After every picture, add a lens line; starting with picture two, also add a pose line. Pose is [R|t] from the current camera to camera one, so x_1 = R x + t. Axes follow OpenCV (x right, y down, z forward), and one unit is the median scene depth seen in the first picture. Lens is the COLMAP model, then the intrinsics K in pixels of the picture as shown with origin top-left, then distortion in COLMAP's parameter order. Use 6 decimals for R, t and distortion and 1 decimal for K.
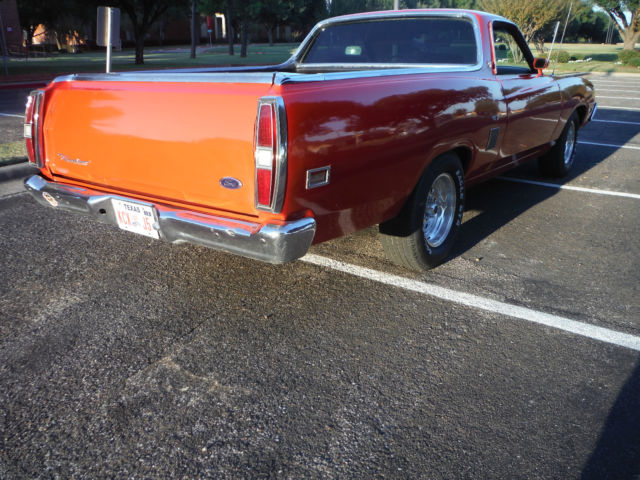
lens RADIAL K [[557.7, 0, 320.0], [0, 557.7, 240.0], [0, 0, 1]] dist [-0.018053, 0.001695]
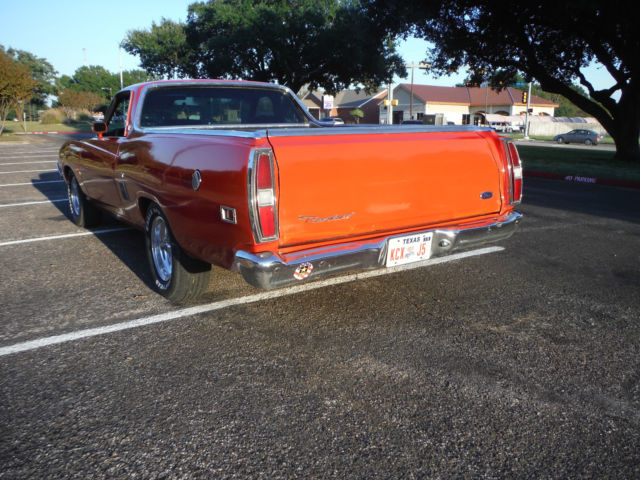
lens RADIAL K [[557.7, 0, 320.0], [0, 557.7, 240.0], [0, 0, 1]] dist [-0.018053, 0.001695]
pose [[0.310465, -0.187038, 0.932002, -1.369152], [0.306680, 0.947733, 0.088035, -0.202466], [-0.899755, 0.258495, 0.351598, 0.709515]]
